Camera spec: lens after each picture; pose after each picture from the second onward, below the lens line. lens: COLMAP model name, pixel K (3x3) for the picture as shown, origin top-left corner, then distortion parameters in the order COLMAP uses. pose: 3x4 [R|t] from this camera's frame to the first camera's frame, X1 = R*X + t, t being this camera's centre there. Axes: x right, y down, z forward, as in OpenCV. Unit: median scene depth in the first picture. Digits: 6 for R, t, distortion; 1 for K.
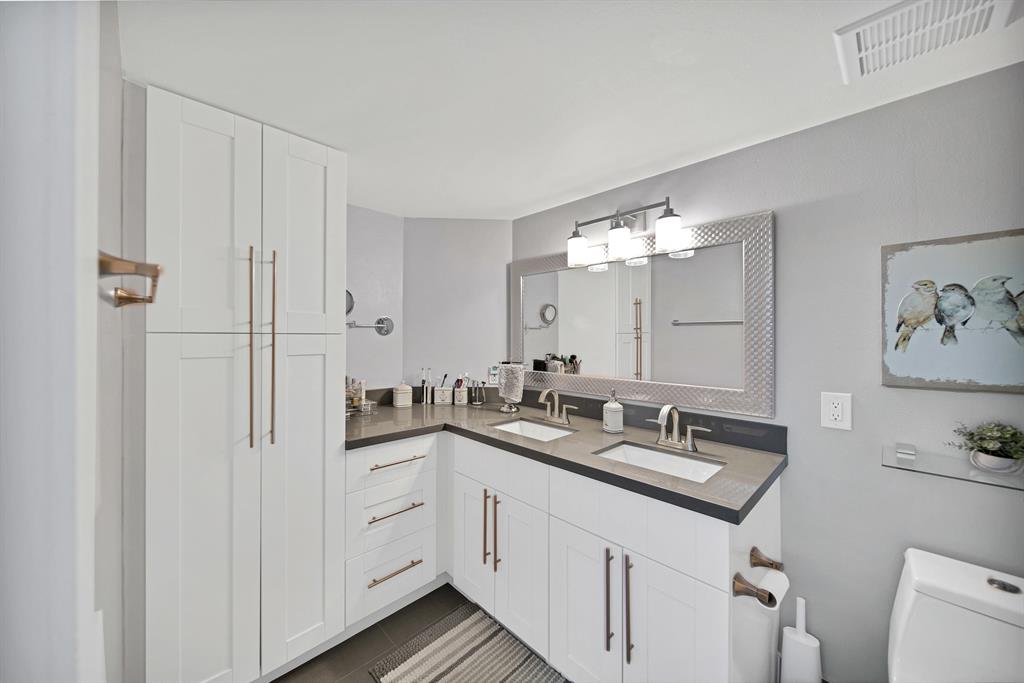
lens RADIAL K [[377.4, 0, 509.2], [0, 377.4, 340.5], [0, 0, 1]] dist [-0.001730, -0.000181]
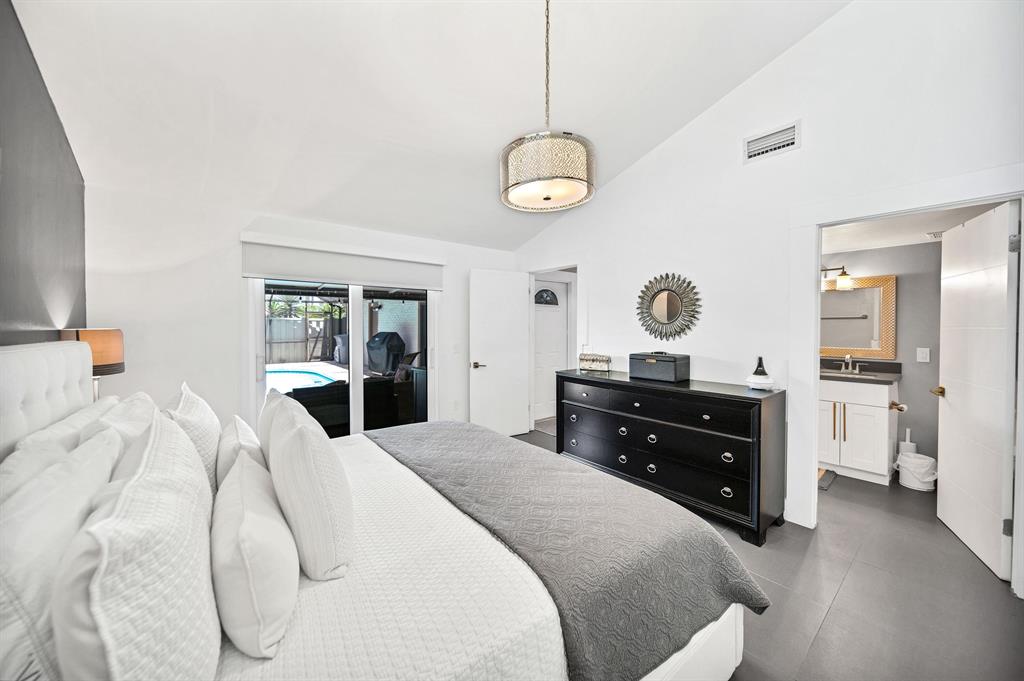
lens RADIAL K [[377.4, 0, 519.3], [0, 377.4, 335.4], [0, 0, 1]] dist [-0.001730, -0.000181]
pose [[0.996734, -0.001975, -0.080727, -1.589366], [0.002707, 0.999956, 0.008958, 0.018290], [0.080706, -0.009147, 0.996696, -1.692501]]
